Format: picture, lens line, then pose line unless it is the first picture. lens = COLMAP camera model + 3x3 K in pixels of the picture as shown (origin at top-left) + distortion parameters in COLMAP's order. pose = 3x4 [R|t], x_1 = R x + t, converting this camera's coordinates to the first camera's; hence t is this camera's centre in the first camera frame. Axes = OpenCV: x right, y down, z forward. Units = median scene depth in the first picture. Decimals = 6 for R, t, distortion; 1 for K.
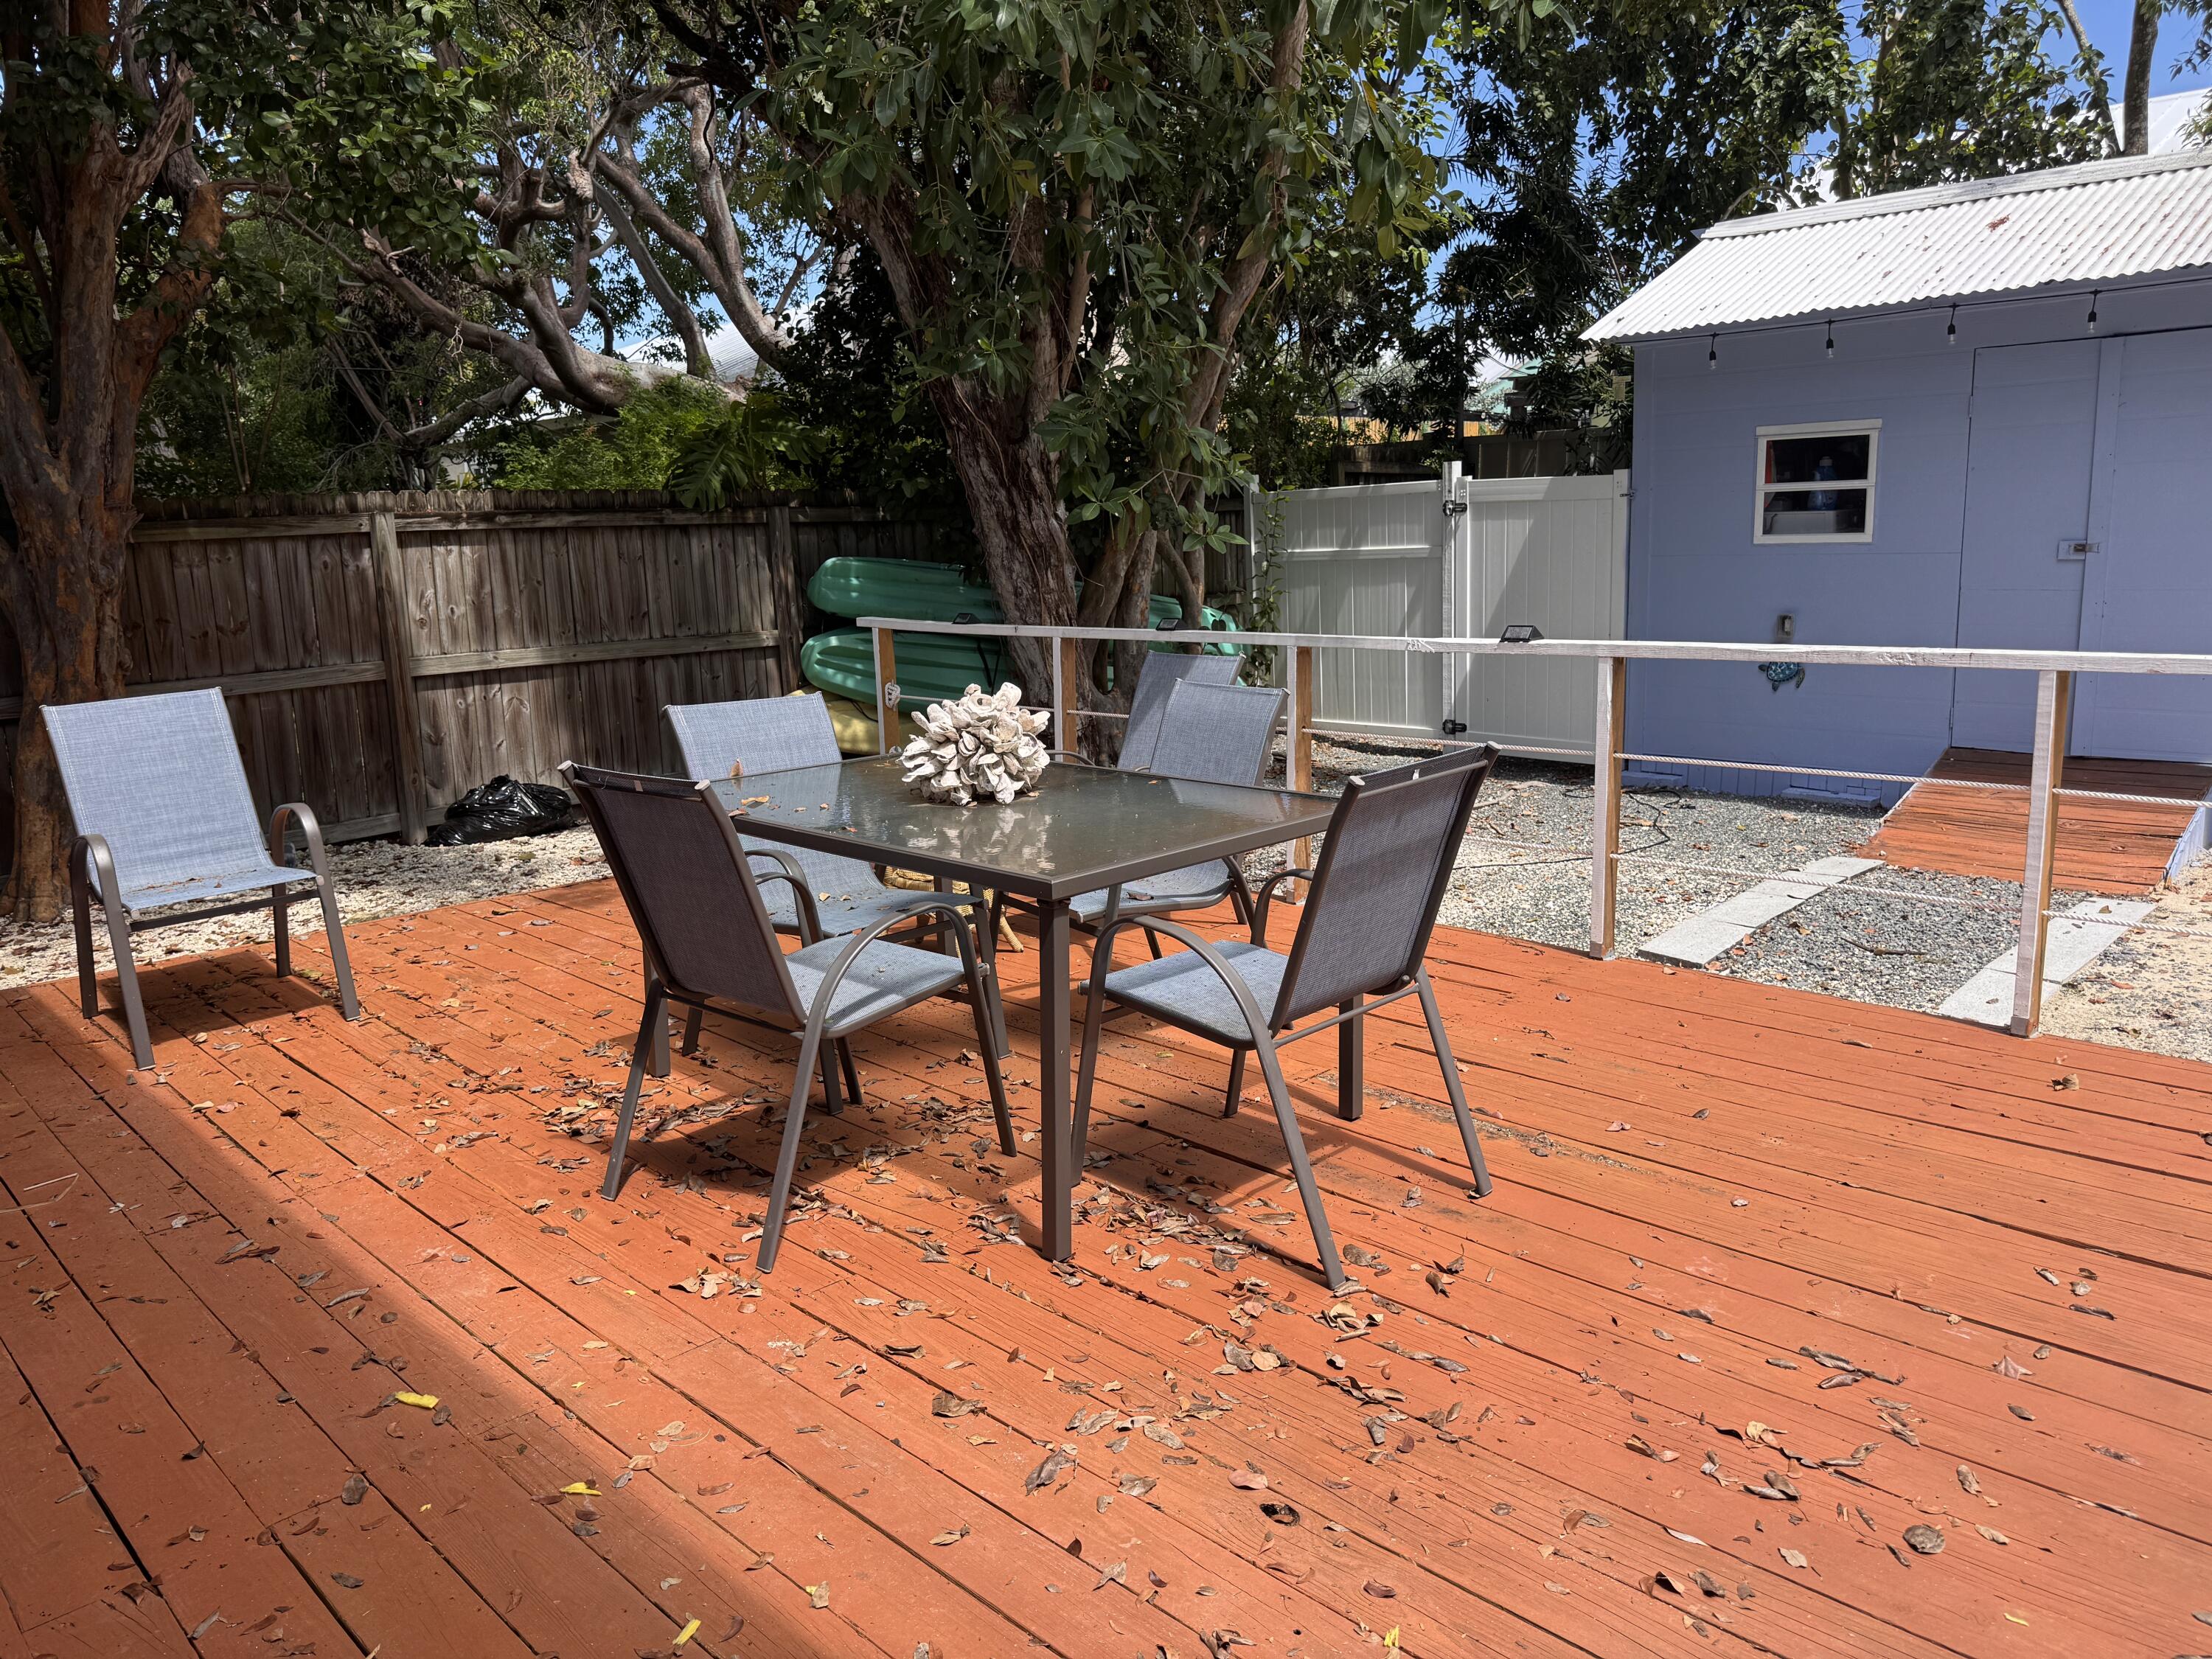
lens RADIAL K [[1540.2, 0, 1113.3], [0, 1540.2, 818.5], [0, 0, 1]] dist [0.002737, 0.002539]
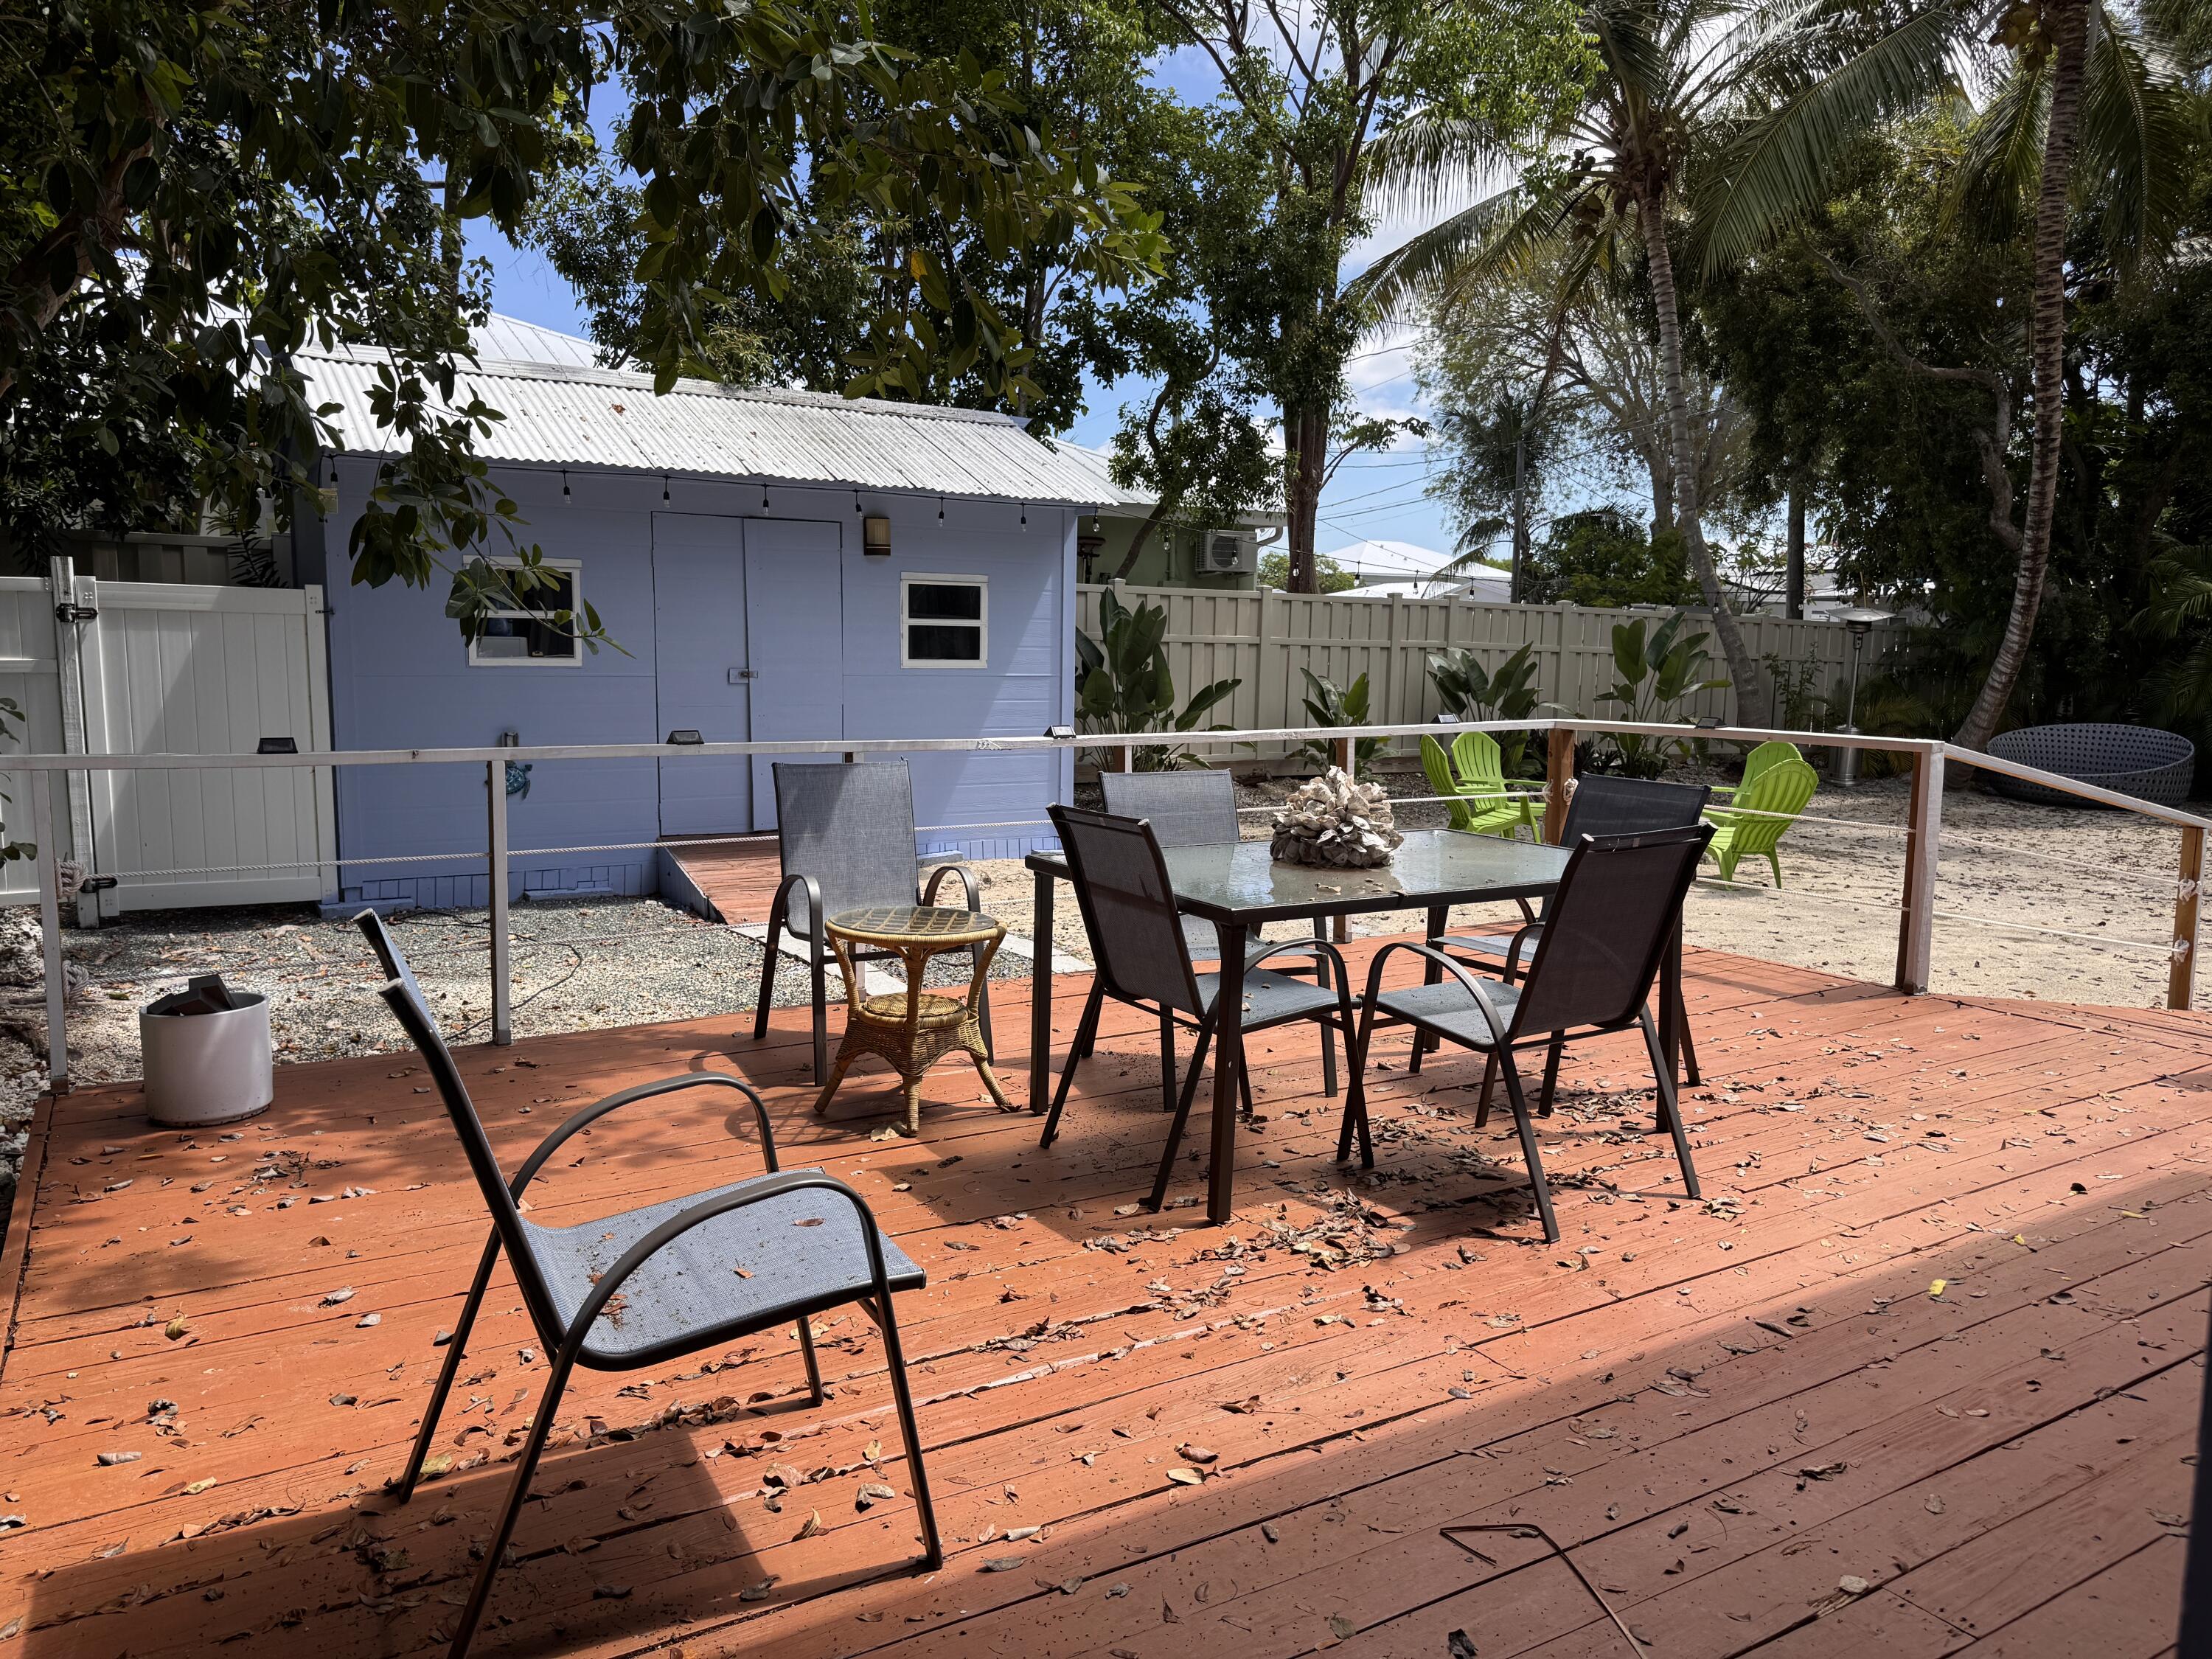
lens RADIAL K [[1540.2, 0, 1111.0], [0, 1540.2, 835.1], [0, 0, 1]] dist [0.002737, 0.002539]
pose [[0.247975, -0.083861, 0.965130, -0.820896], [0.158303, 0.986363, 0.045033, -0.075110], [-0.955745, 0.141616, 0.257869, 0.567592]]
